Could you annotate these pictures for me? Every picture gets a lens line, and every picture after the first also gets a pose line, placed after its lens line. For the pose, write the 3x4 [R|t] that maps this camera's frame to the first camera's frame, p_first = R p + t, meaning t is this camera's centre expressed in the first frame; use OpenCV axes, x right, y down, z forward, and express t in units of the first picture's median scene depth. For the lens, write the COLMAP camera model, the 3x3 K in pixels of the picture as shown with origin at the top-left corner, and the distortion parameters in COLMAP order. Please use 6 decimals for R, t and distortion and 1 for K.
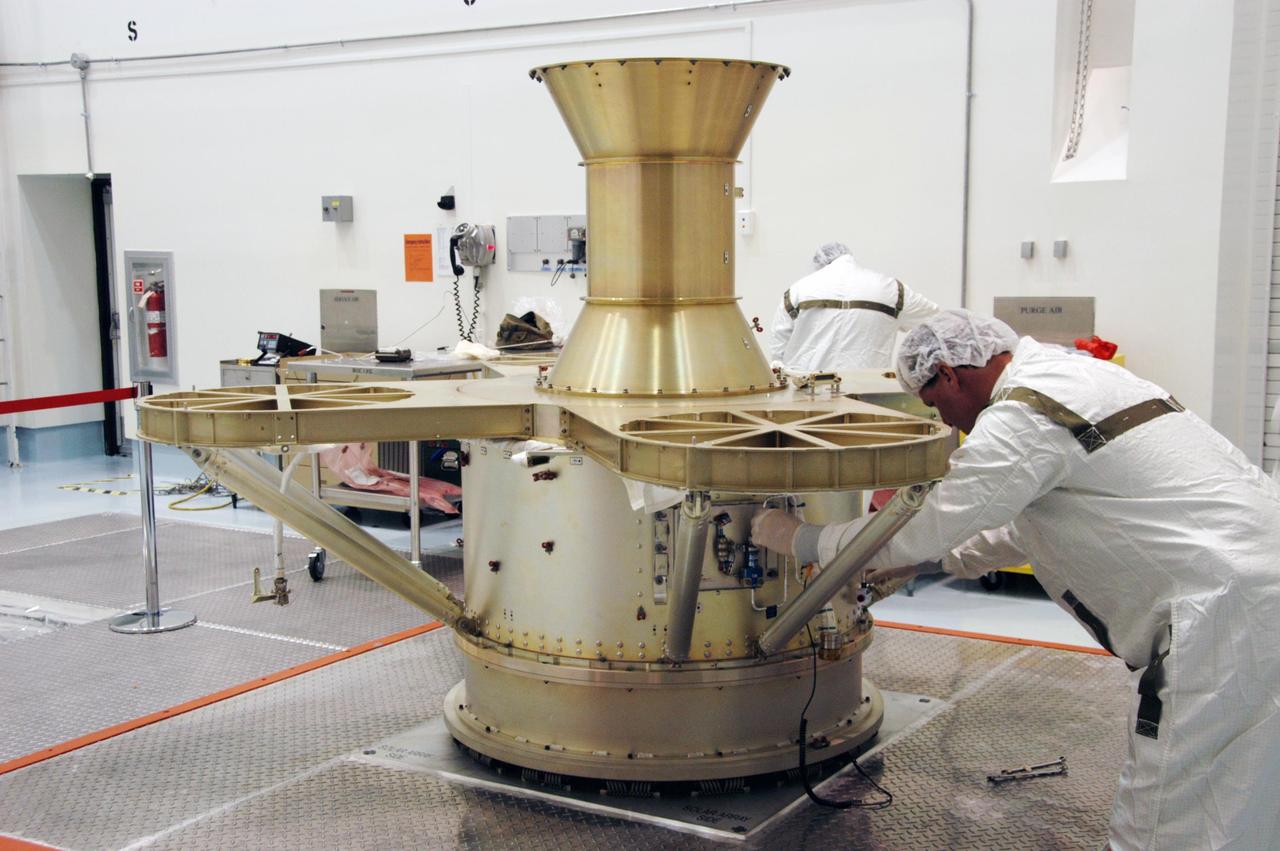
lens RADIAL K [[1529.0, 0, 641.6], [0, 1529.0, 450.0], [0, 0, 1]] dist [0.001596, 0.278604]
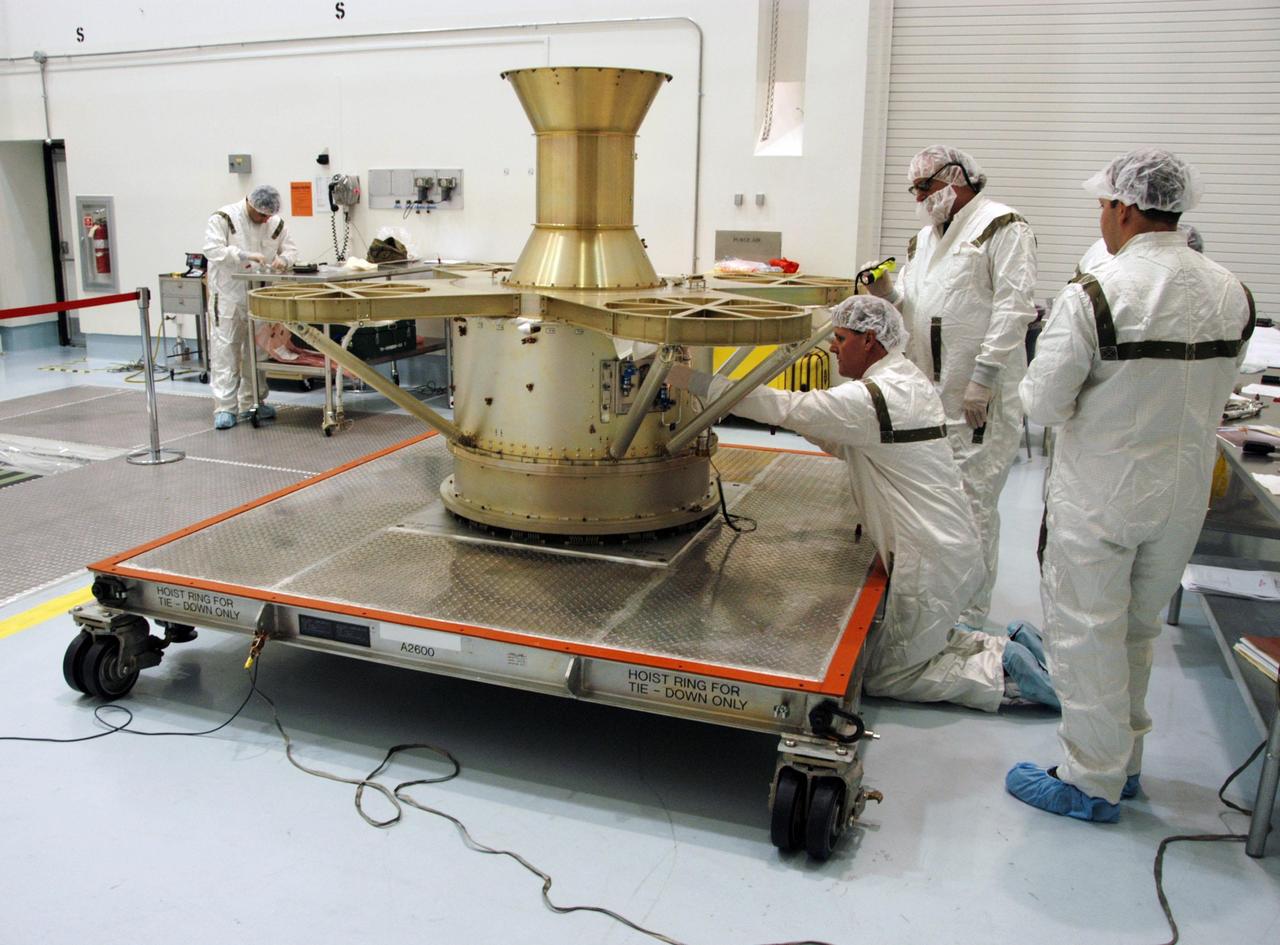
lens RADIAL K [[1060.2, 0, 640.0], [0, 1060.2, 472.5], [0, 0, 1]] dist [-0.162491, 0.097056]
pose [[0.981767, -0.026107, 0.188288, -0.098333], [0.001833, 0.991778, 0.127954, 0.008059], [-0.190080, -0.125276, 0.973743, -0.041012]]
